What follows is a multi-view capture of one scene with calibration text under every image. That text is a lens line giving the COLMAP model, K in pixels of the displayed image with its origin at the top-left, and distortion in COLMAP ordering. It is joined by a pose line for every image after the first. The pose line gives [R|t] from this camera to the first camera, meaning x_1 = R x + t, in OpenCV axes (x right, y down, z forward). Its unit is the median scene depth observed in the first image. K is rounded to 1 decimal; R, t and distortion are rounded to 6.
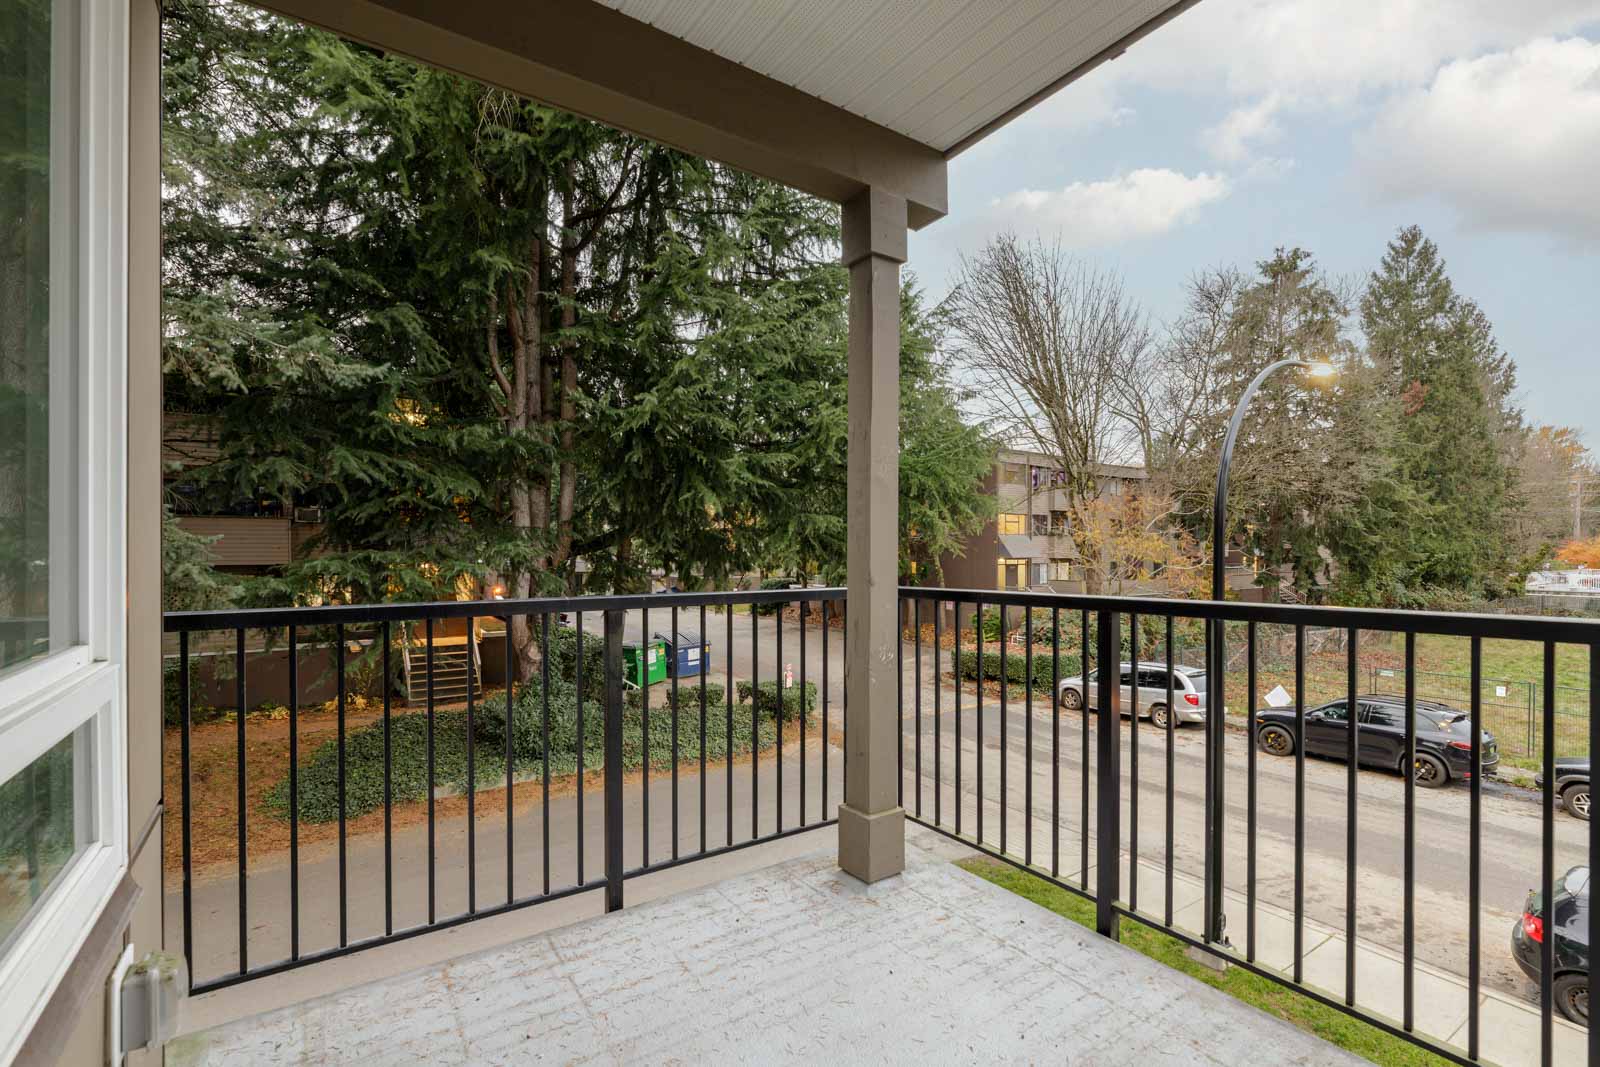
lens RADIAL K [[708.7, 0, 799.6], [0, 708.7, 543.9], [0, 0, 1]] dist [0.000974, 0.000050]
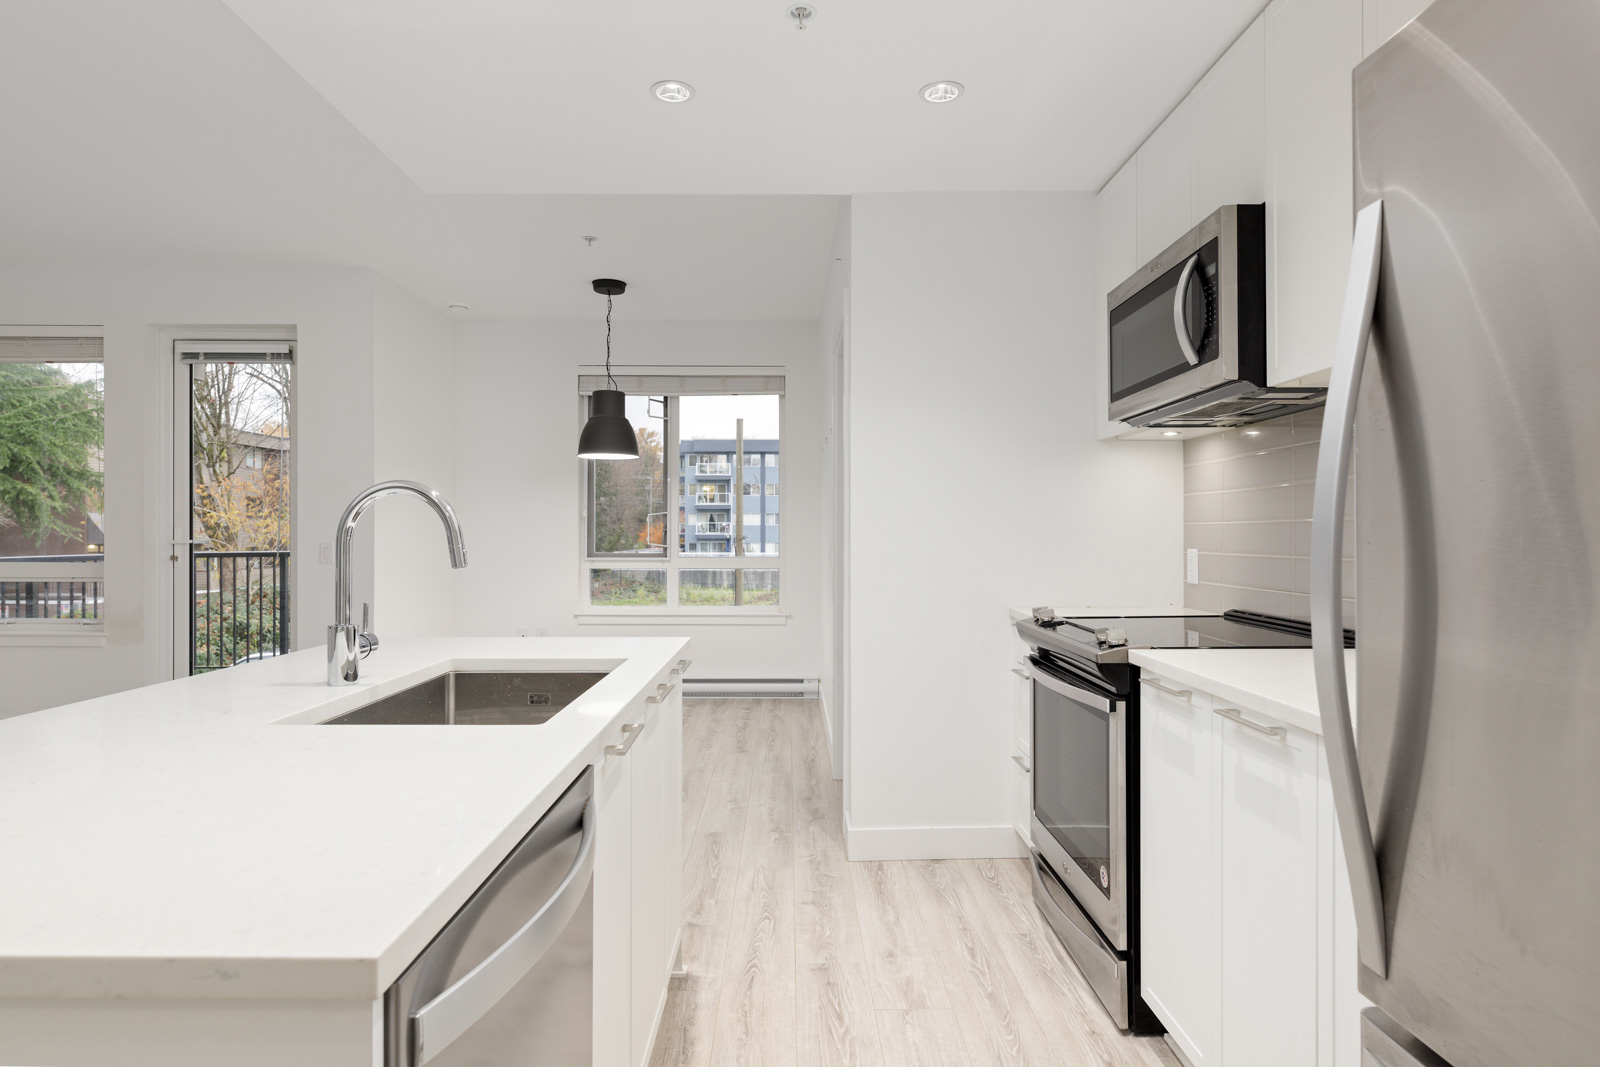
lens RADIAL K [[882.6, 0, 800.0], [0, 882.6, 533.5], [0, 0, 1]] dist [-0.006652, -0.000612]
pose [[0.556532, -0.002521, 0.830822, -0.090265], [-0.004829, 0.999969, 0.006269, -0.001167], [-0.830812, -0.007501, 0.556502, -0.180962]]
